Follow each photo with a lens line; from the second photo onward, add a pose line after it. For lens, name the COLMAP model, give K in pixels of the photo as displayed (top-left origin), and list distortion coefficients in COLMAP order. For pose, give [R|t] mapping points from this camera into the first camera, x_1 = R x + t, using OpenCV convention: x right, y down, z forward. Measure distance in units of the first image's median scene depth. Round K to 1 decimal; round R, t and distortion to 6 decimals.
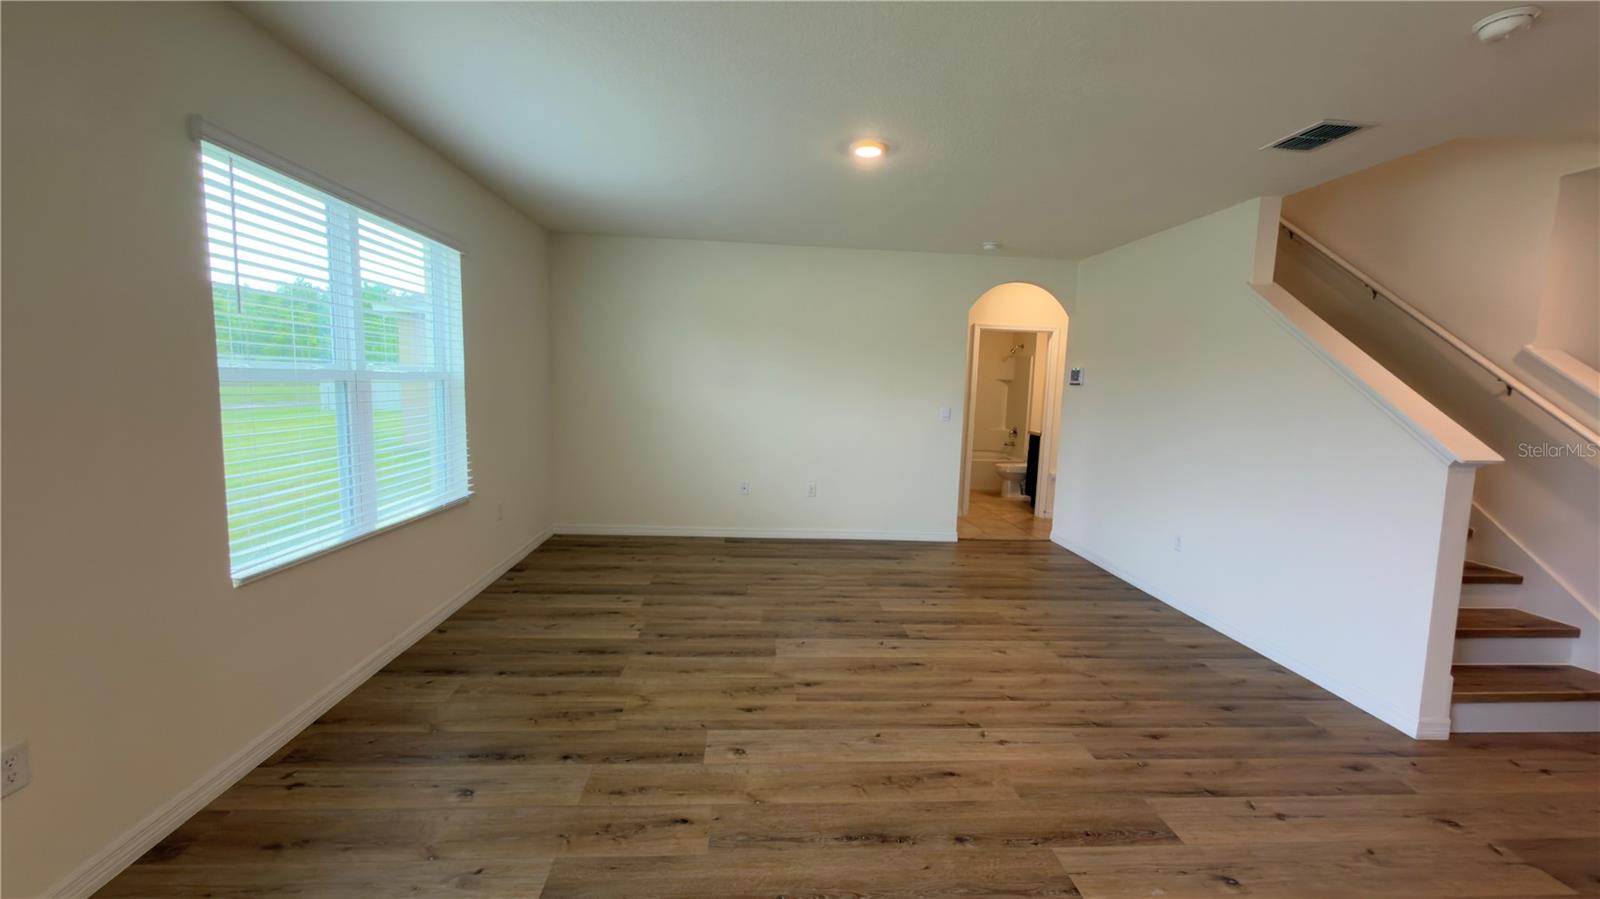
lens RADIAL K [[638.4, 0, 800.0], [0, 638.4, 449.5], [0, 0, 1]] dist [0.000656, -0.000183]
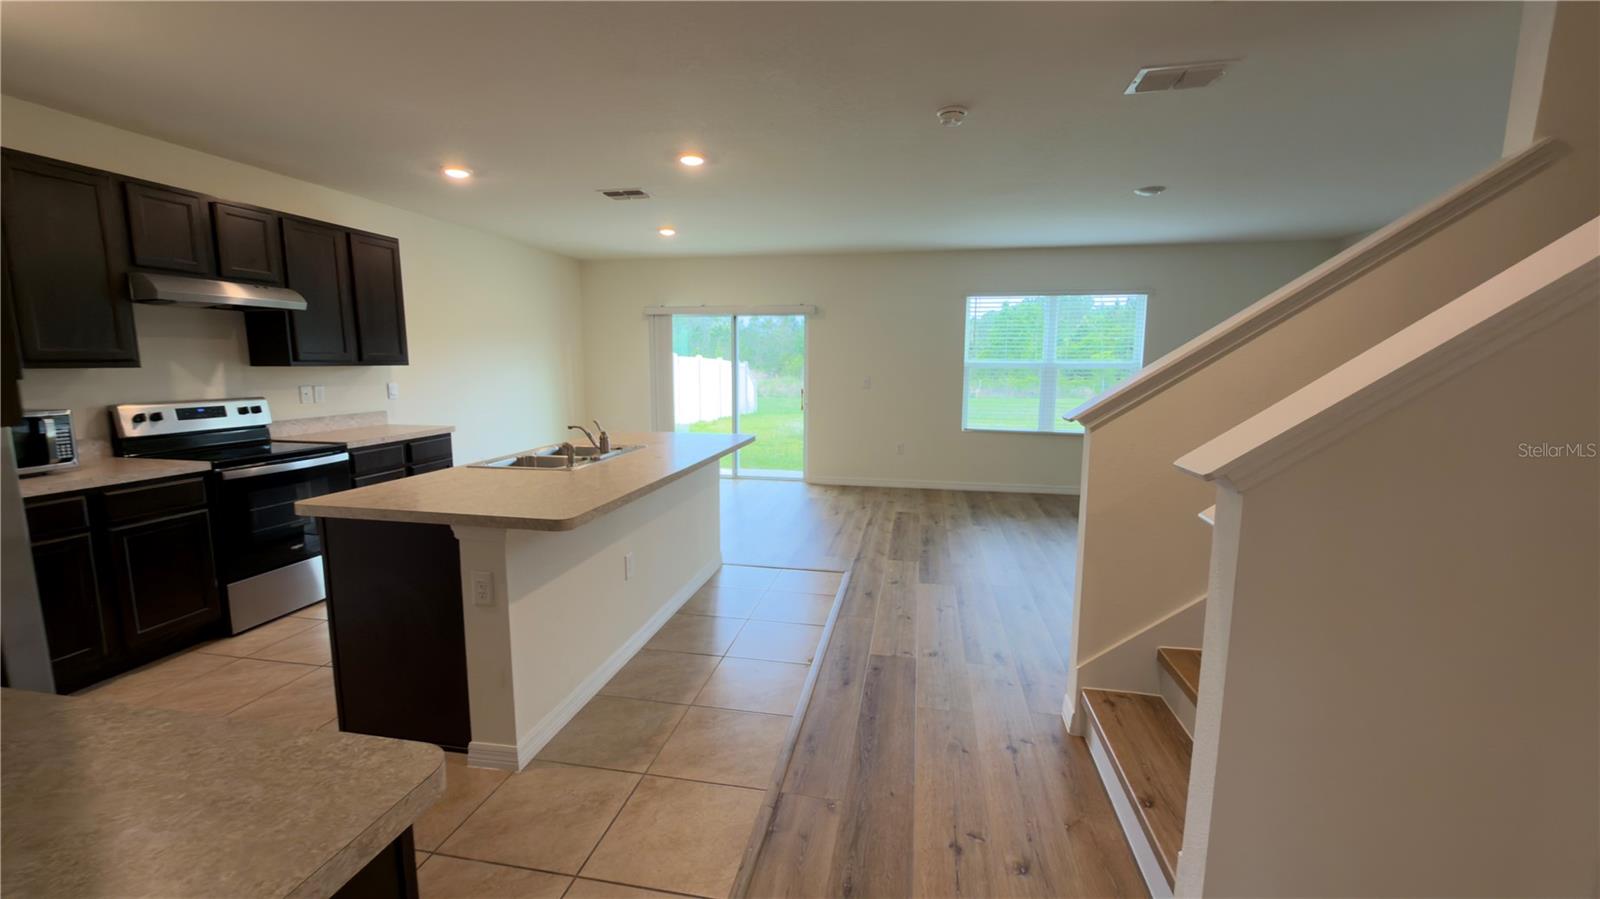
lens RADIAL K [[638.4, 0, 800.0], [0, 638.4, 449.5], [0, 0, 1]] dist [0.000656, -0.000183]
pose [[-0.257953, 0.096690, -0.961307, 1.388300], [-0.118530, 0.984297, 0.130808, -0.009370], [0.958859, 0.147686, -0.242442, 0.569938]]
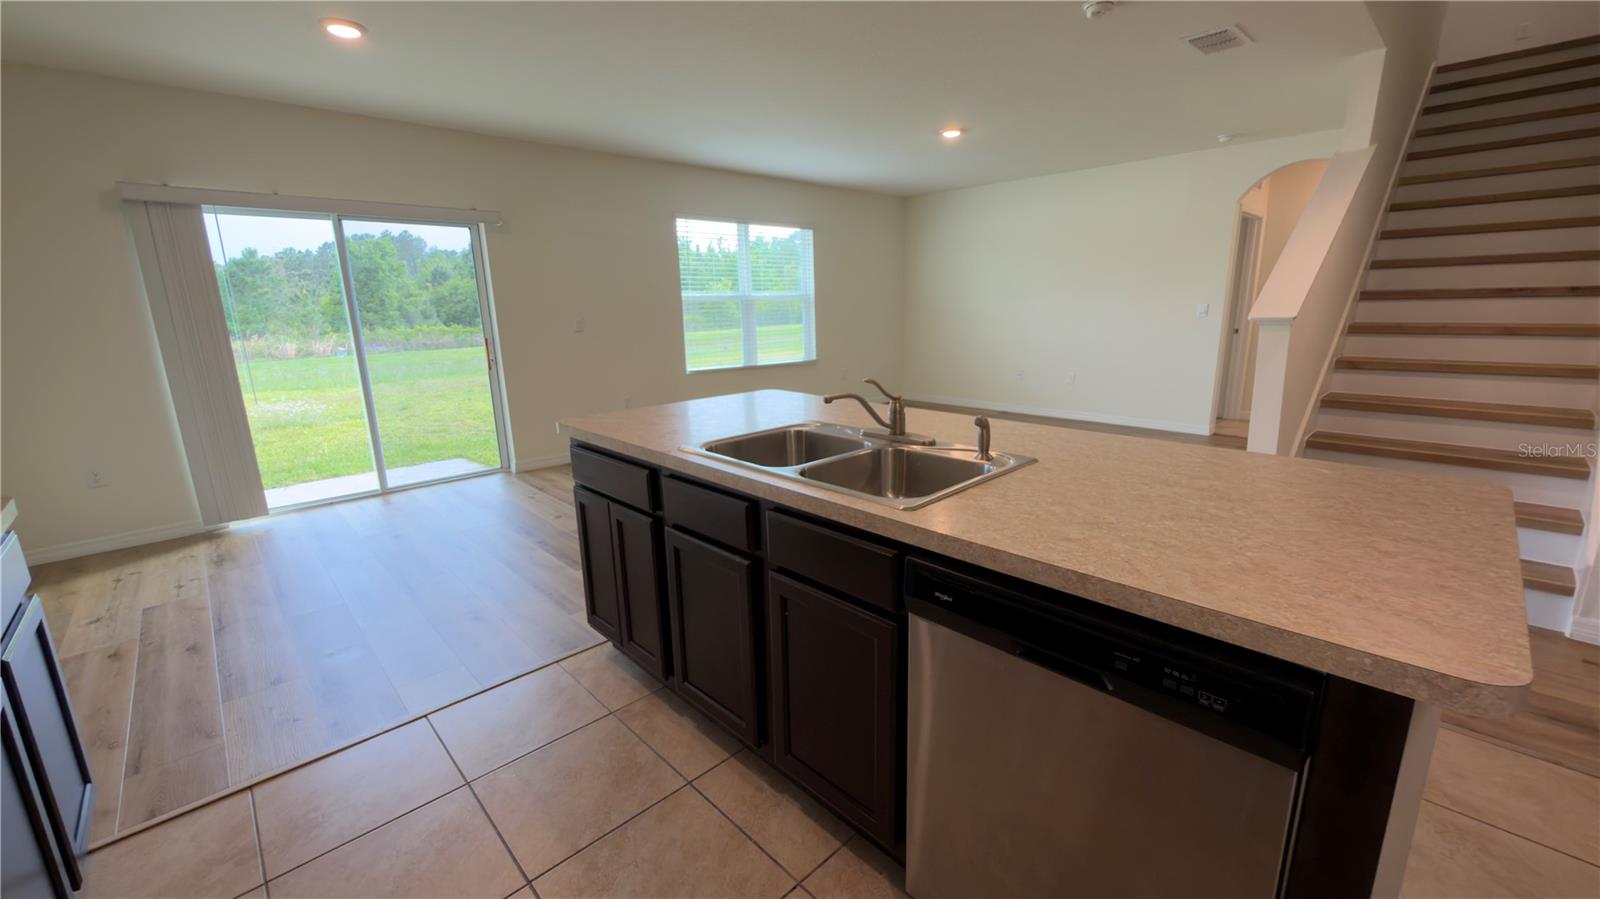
lens RADIAL K [[638.4, 0, 800.0], [0, 638.4, 449.5], [0, 0, 1]] dist [0.000656, -0.000183]
pose [[0.635135, 0.125964, -0.762061, 0.954486], [-0.040507, 0.990687, 0.129994, 0.090879], [0.771338, -0.051695, 0.634322, -0.260031]]
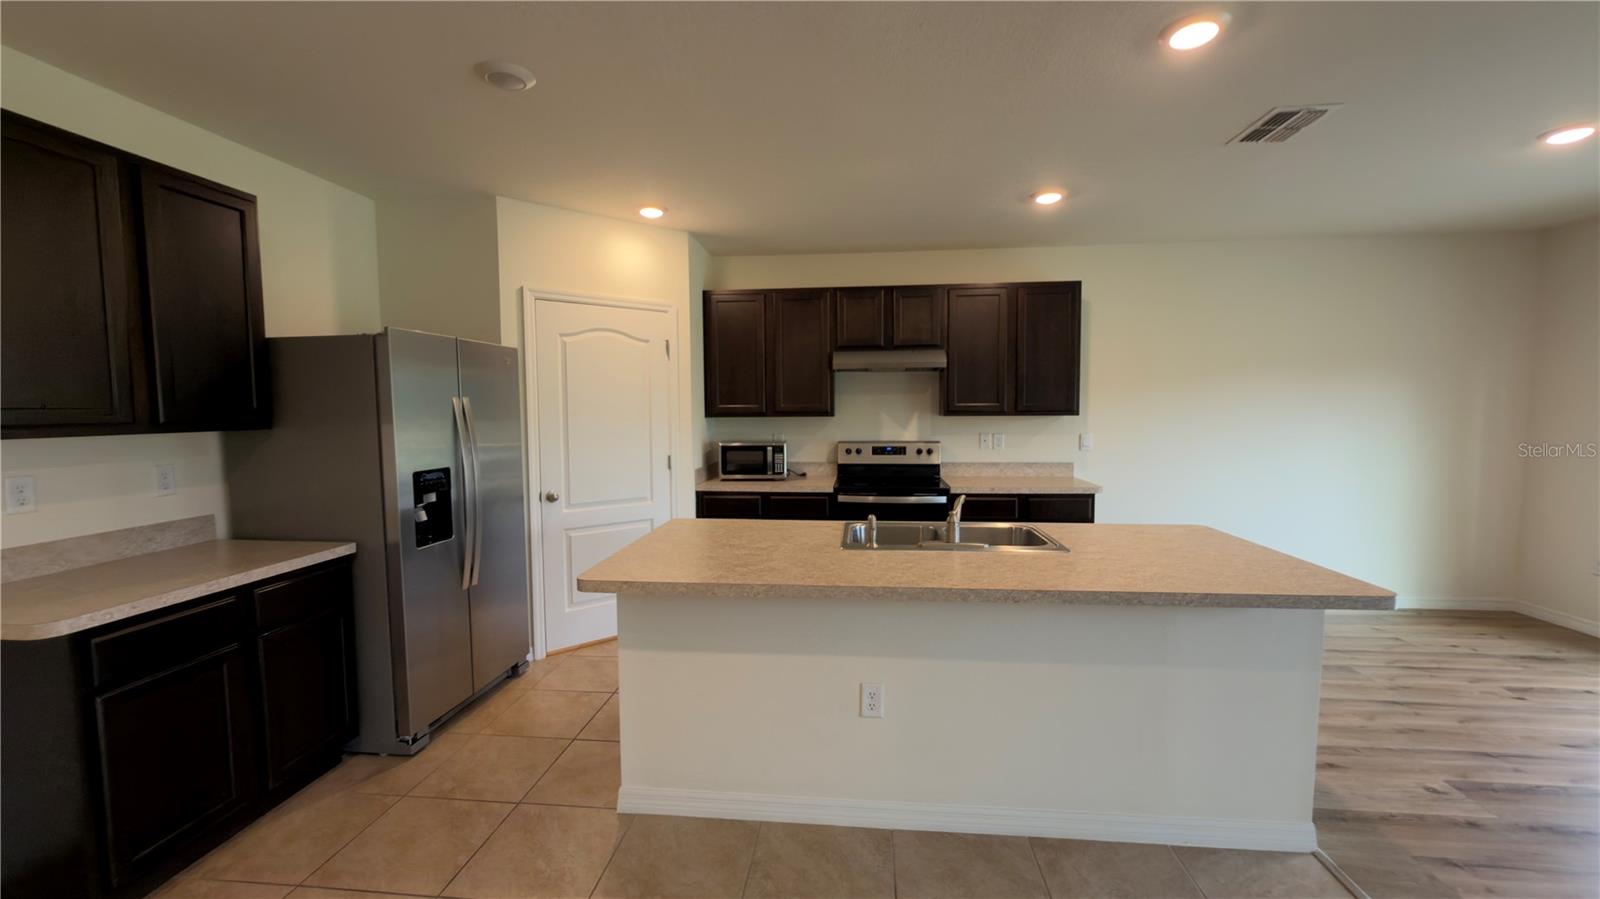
lens RADIAL K [[638.4, 0, 800.0], [0, 638.4, 449.5], [0, 0, 1]] dist [0.000656, -0.000183]
pose [[-0.984625, -0.041632, 0.169649, 0.671085], [-0.010353, 0.983386, 0.181232, -0.059870], [-0.174375, 0.176689, -0.968697, 0.717656]]
